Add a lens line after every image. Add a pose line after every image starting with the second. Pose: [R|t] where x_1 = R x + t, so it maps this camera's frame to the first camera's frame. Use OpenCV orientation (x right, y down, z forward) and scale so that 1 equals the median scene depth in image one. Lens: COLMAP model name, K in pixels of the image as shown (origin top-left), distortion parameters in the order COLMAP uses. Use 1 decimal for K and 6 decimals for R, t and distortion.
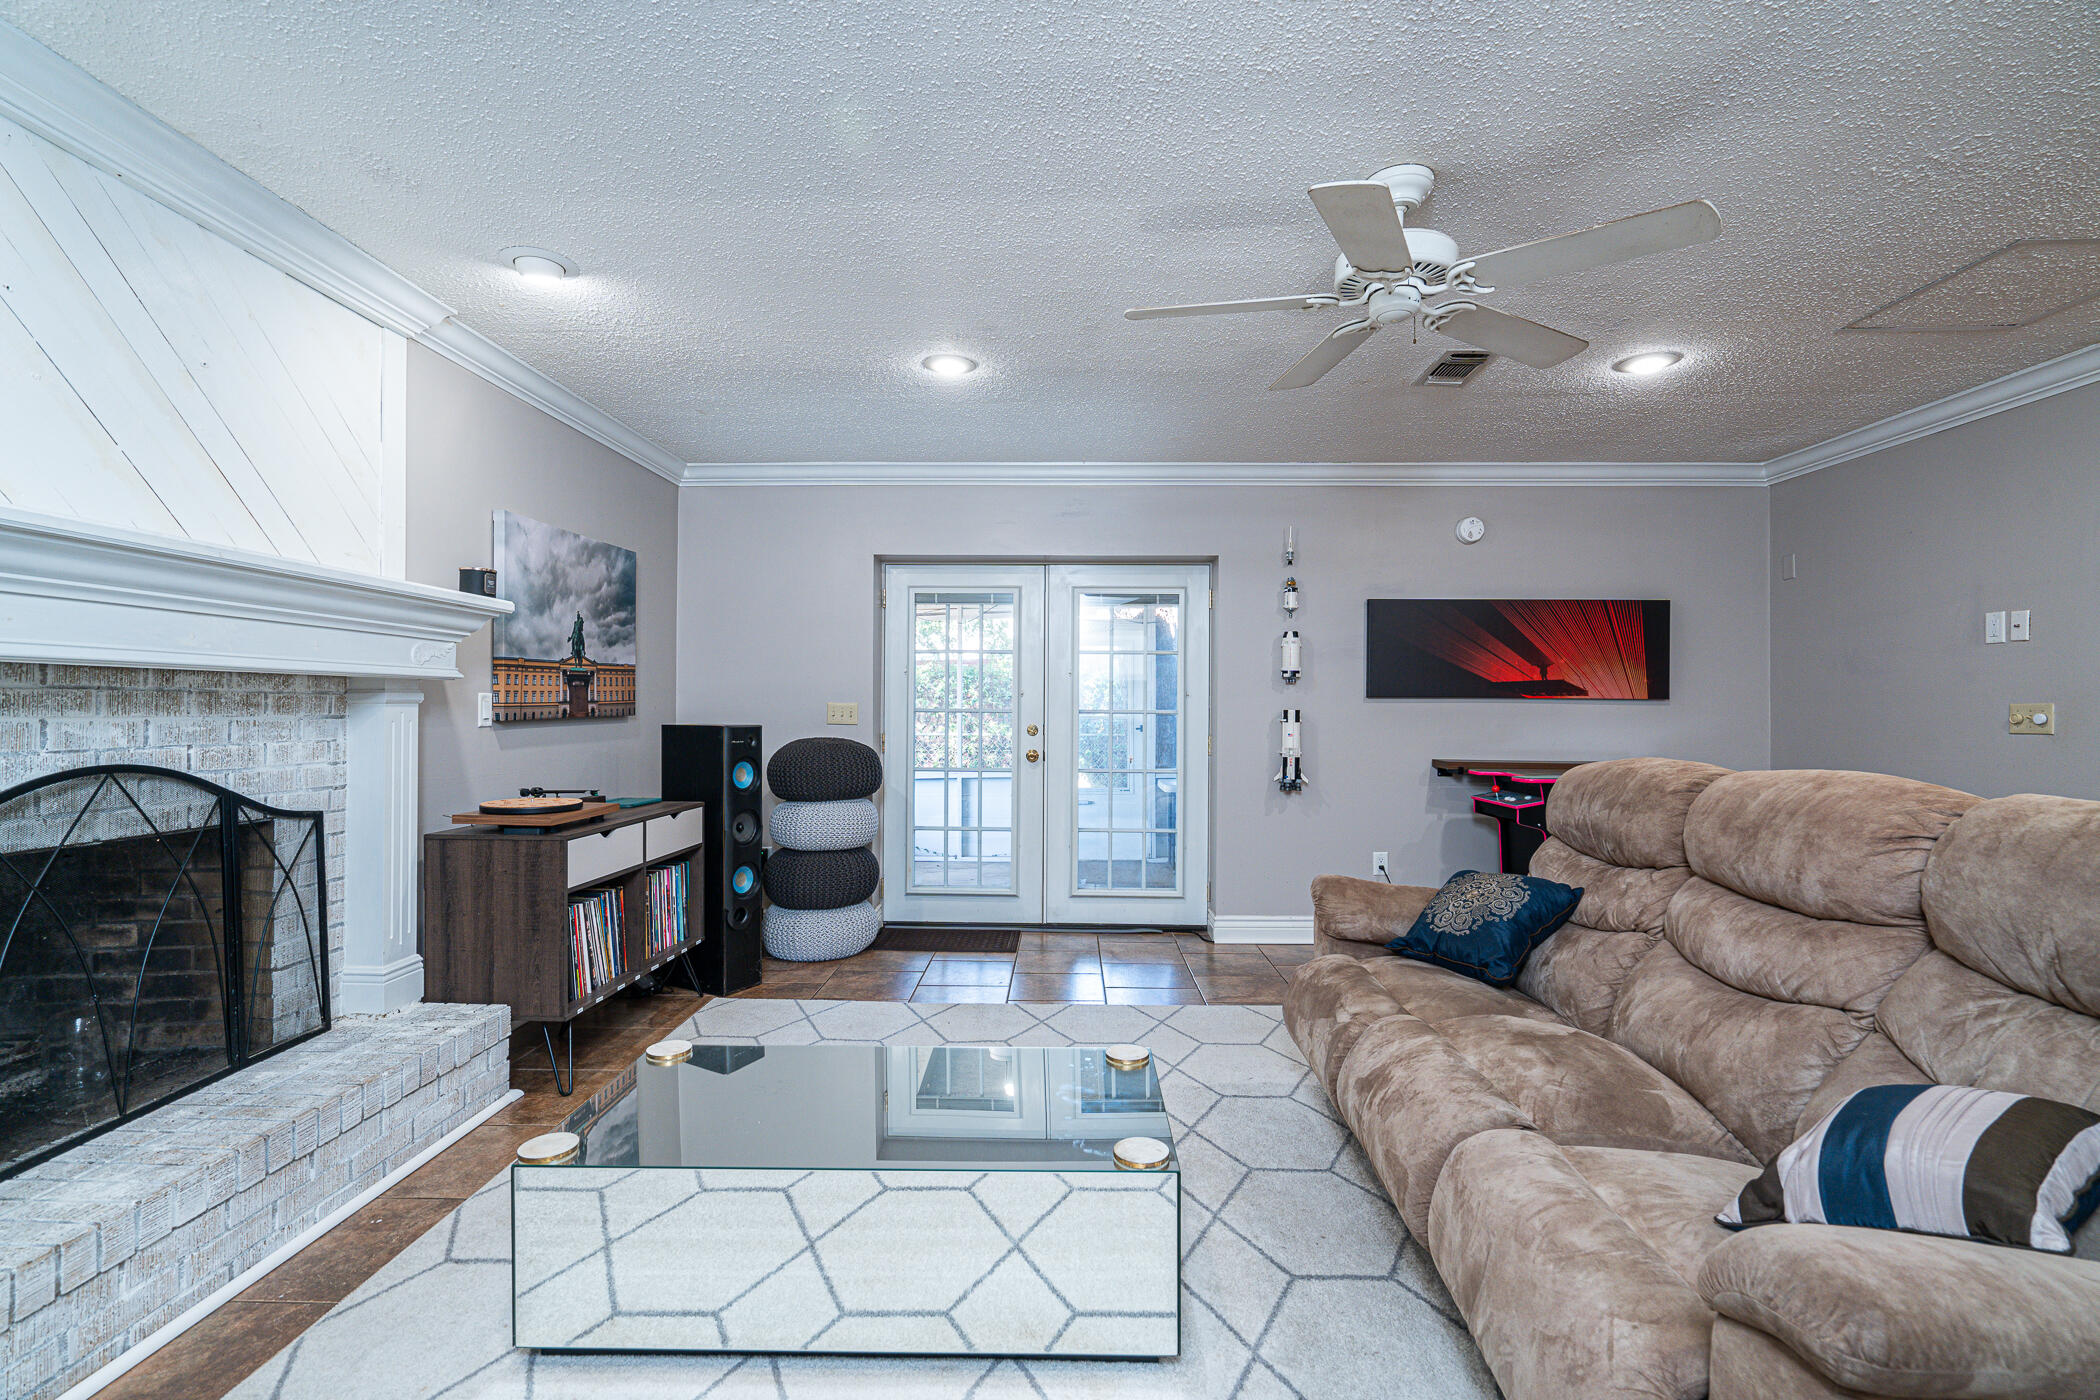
lens RADIAL K [[962.3, 0, 1046.7], [0, 962.3, 702.3], [0, 0, 1]] dist [-0.004540, 0.000237]
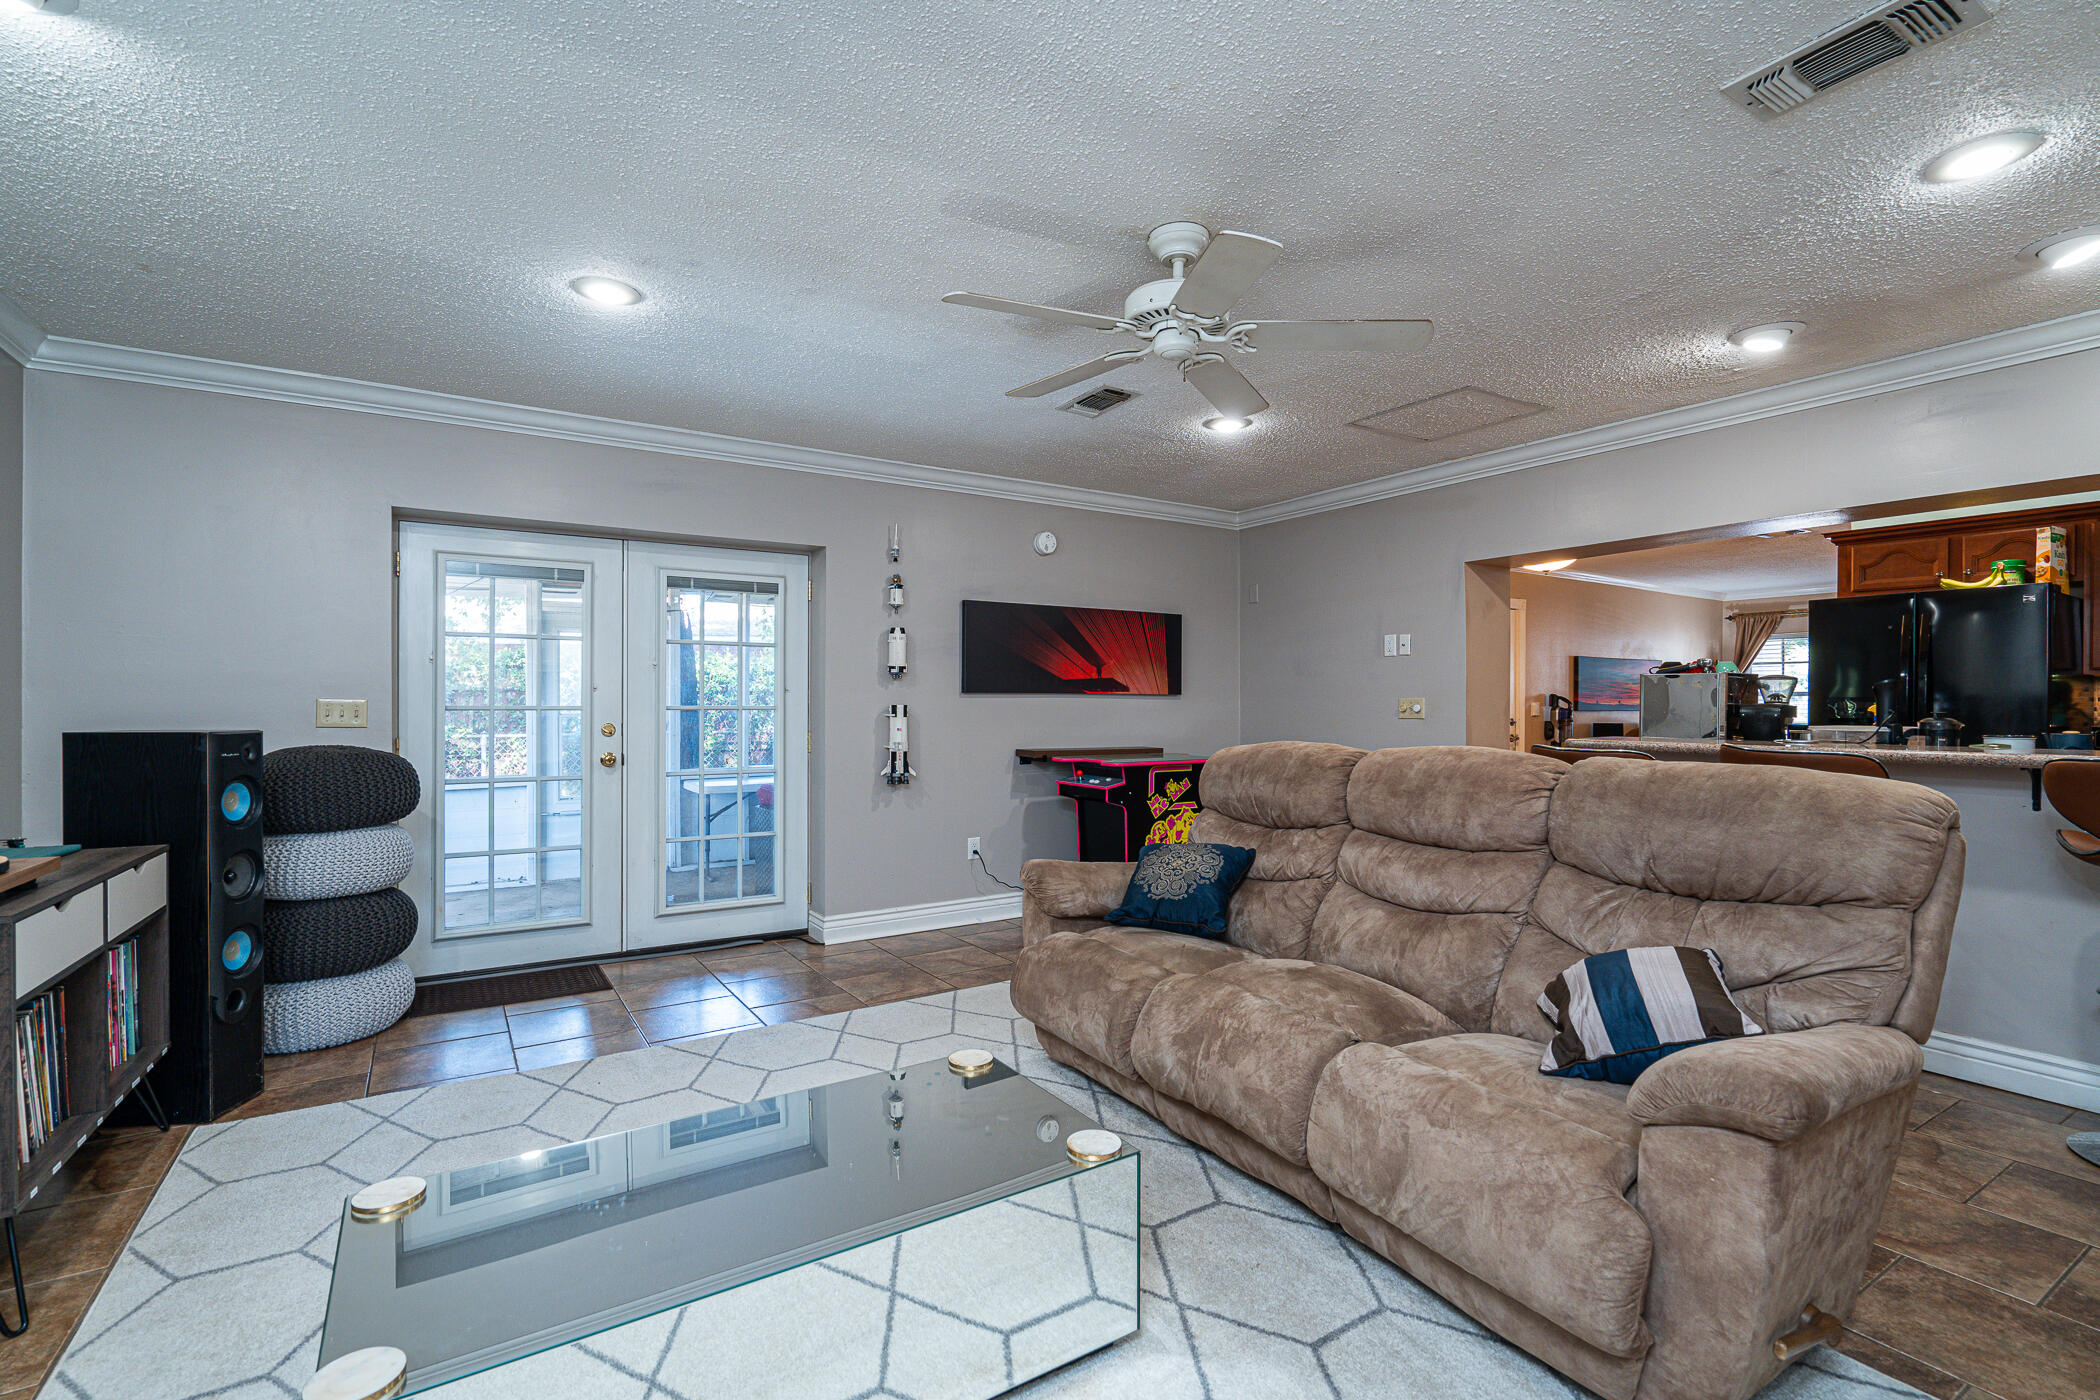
lens RADIAL K [[962.3, 0, 1038.2], [0, 962.3, 703.0], [0, 0, 1]] dist [-0.004540, 0.000237]
pose [[0.824294, -0.003832, 0.566150, -0.279858], [0.000317, 0.999980, 0.006308, -0.000647], [-0.566163, -0.005020, 0.824278, 0.110863]]
